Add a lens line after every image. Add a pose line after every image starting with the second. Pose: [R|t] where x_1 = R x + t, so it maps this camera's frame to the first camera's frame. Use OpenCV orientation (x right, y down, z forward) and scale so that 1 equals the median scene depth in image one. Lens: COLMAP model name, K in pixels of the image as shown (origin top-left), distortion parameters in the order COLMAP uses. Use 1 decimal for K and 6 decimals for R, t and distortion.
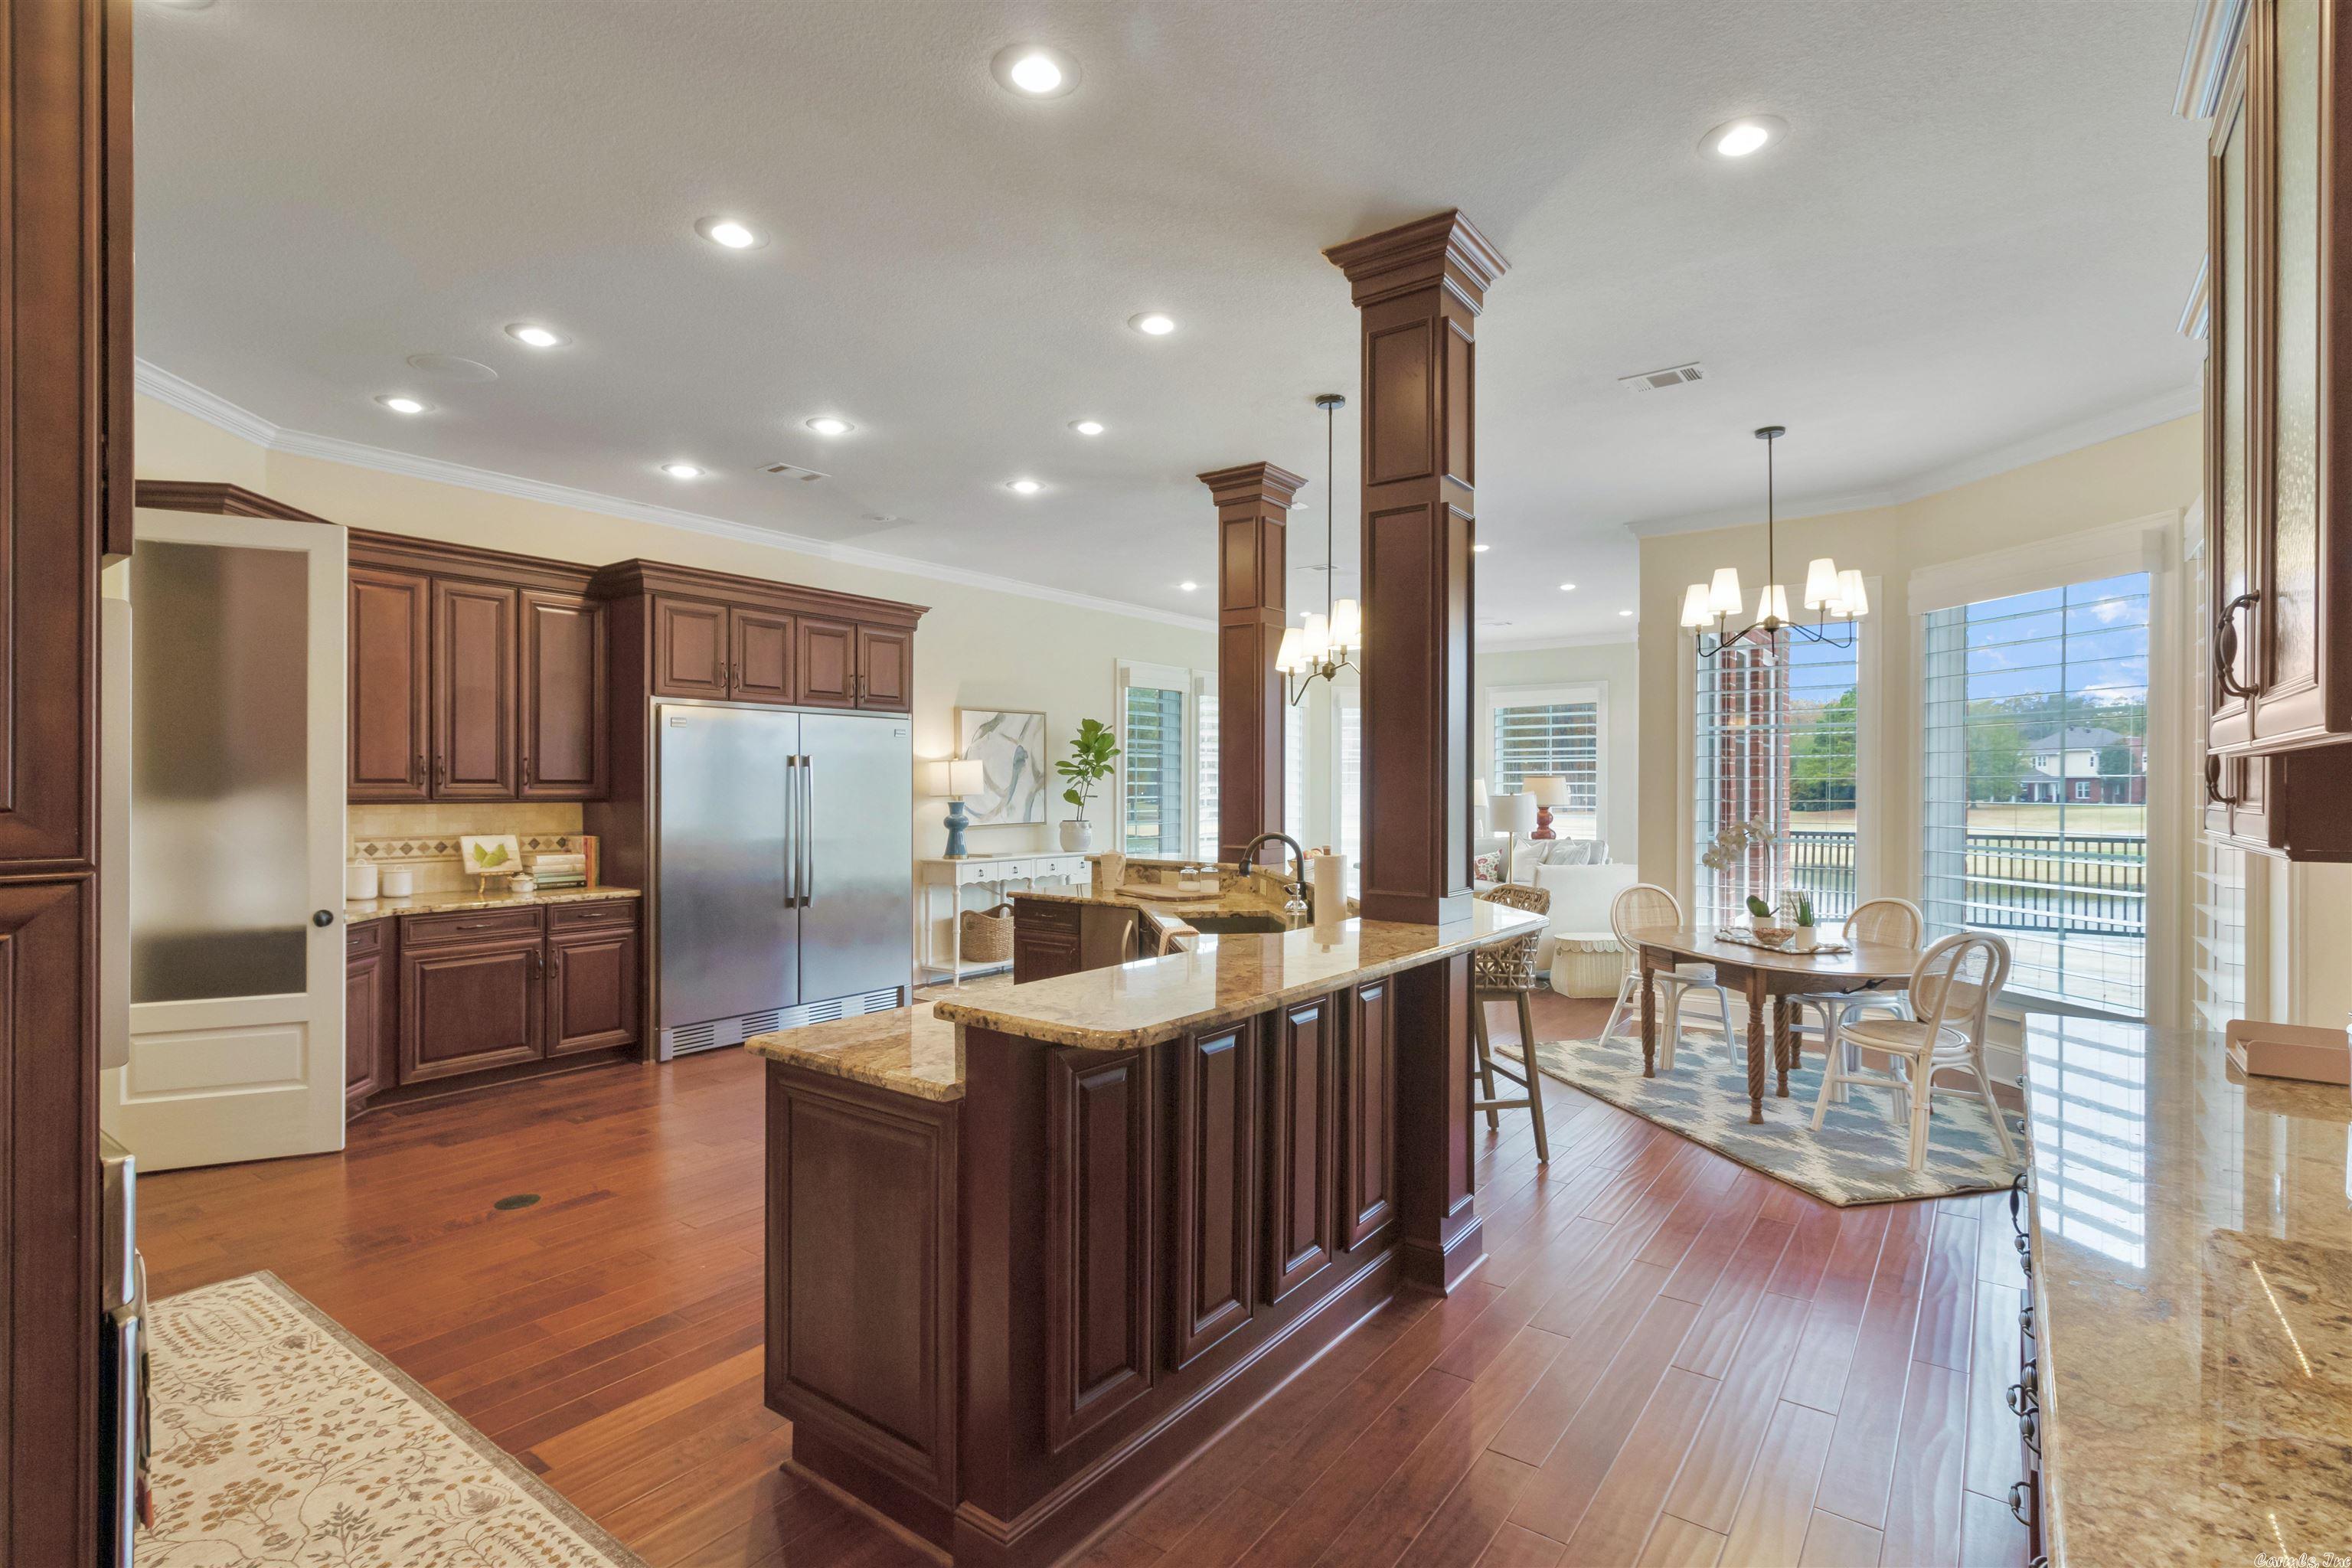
lens RADIAL K [[1098.9, 0, 1189.3], [0, 1098.9, 786.7], [0, 0, 1]] dist [0.003497, -0.000422]
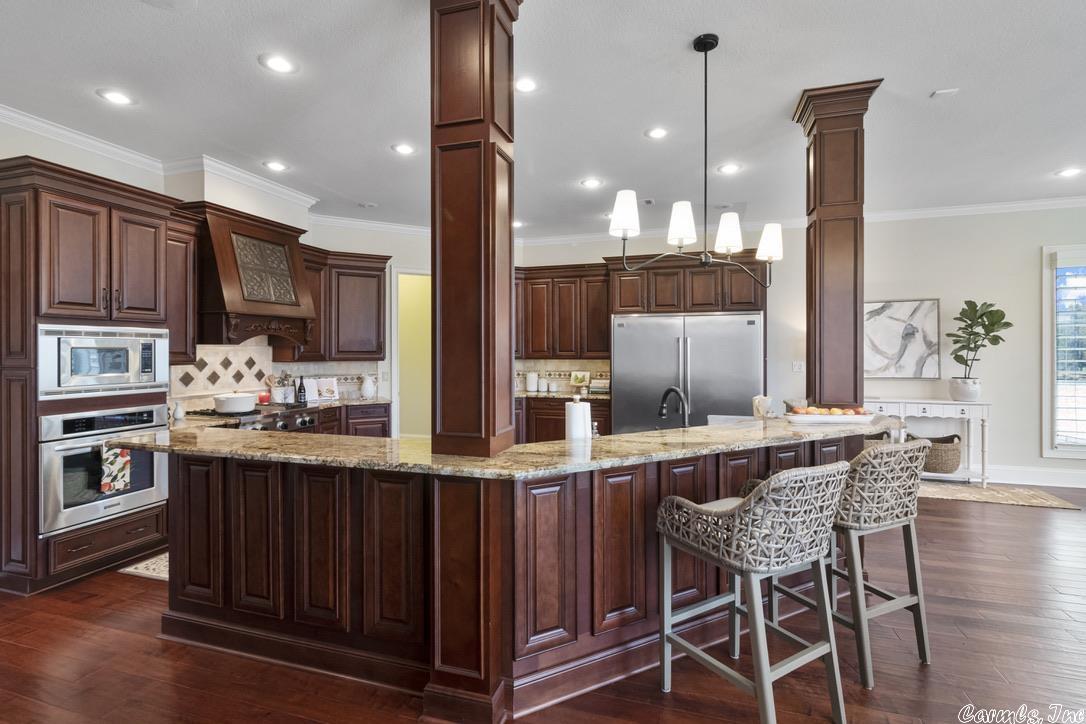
lens RADIAL K [[507.4, 0, 546.4], [0, 507.4, 355.9], [0, 0, 1]] dist [0.003497, -0.000422]
pose [[0.339467, 0.003873, -0.940610, 0.427808], [0.002053, 0.999986, 0.004858, 0.000702], [0.940616, -0.003580, 0.339455, 0.448353]]
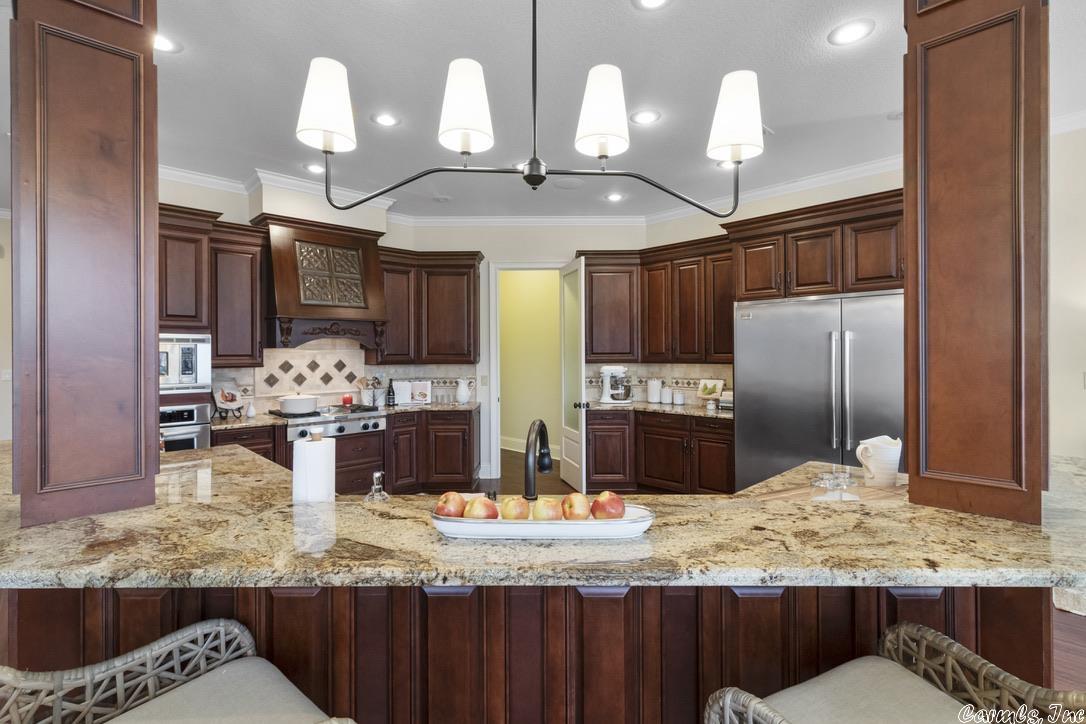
lens RADIAL K [[507.4, 0, 547.9], [0, 507.4, 355.5], [0, 0, 1]] dist [0.003497, -0.000422]
pose [[-0.151996, 0.000676, -0.988381, 0.288737], [0.003212, 0.999995, 0.000190, -0.000805], [0.988376, -0.003146, -0.151997, 0.746518]]
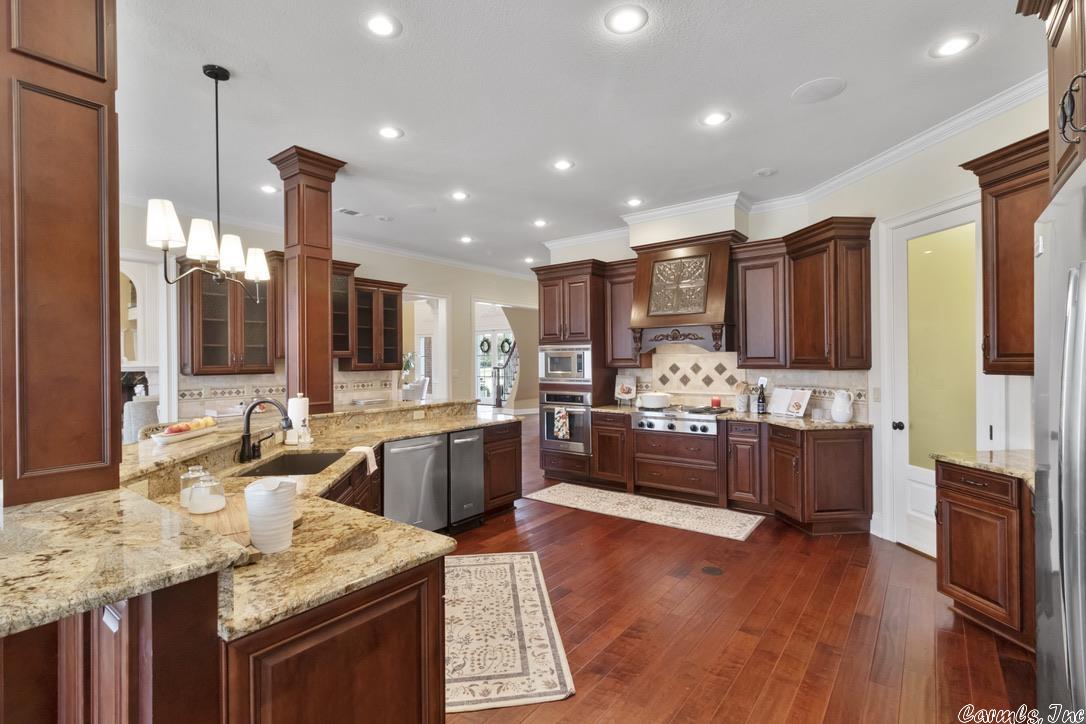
lens RADIAL K [[507.4, 0, 541.6], [0, 507.4, 359.3], [0, 0, 1]] dist [0.003497, -0.000422]
pose [[-0.999849, 0.004952, 0.016651, -0.197550], [0.004927, 0.999987, -0.001525, -0.001048], [-0.016659, -0.001443, -0.999860, 1.144771]]
